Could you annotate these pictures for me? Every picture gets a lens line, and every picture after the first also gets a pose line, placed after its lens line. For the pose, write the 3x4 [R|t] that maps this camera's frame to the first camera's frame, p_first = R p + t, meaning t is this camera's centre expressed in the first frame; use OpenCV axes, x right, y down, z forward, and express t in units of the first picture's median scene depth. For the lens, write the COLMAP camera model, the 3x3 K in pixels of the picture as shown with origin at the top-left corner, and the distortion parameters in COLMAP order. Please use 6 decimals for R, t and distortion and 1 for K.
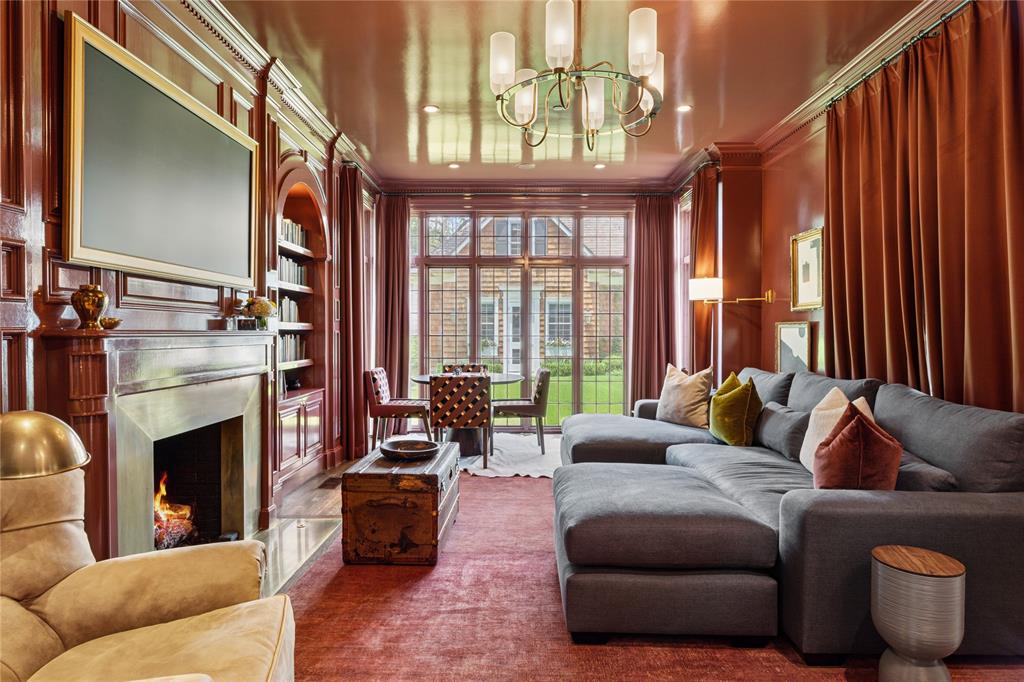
lens RADIAL K [[589.8, 0, 511.8], [0, 589.8, 336.1], [0, 0, 1]] dist [0.000100, 0.000015]
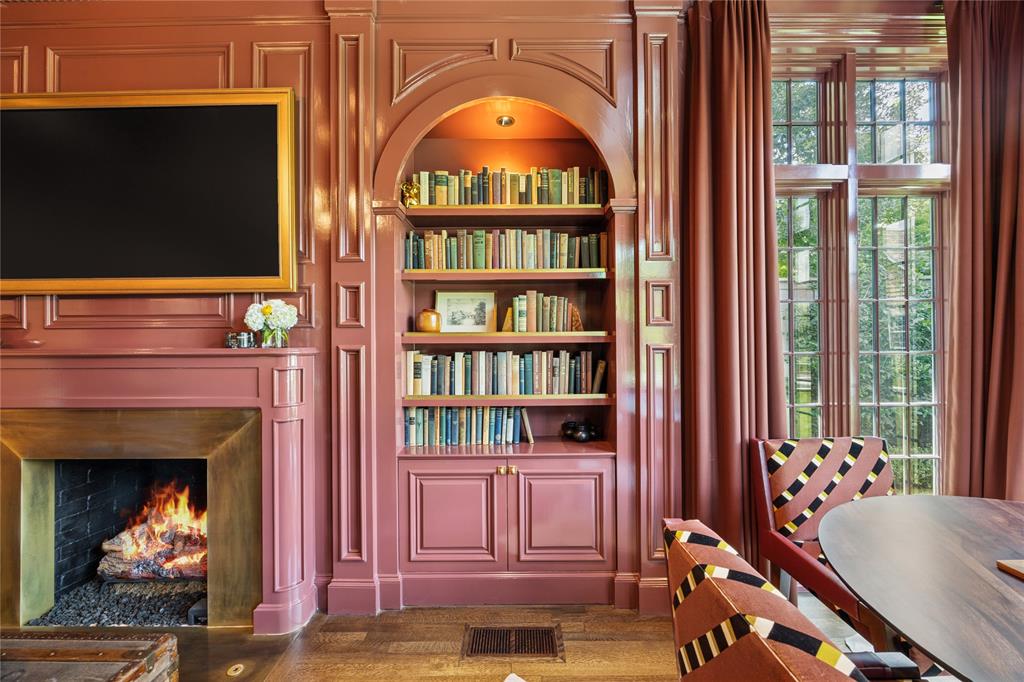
lens RADIAL K [[404.2, 0, 512.0], [0, 404.2, 339.5], [0, 0, 1]] dist [0.000010, -0.000029]
pose [[0.008103, -0.002662, -0.999964, 0.048408], [-0.000211, 0.999996, -0.002664, -0.012837], [0.999967, 0.000232, 0.008102, 0.919483]]
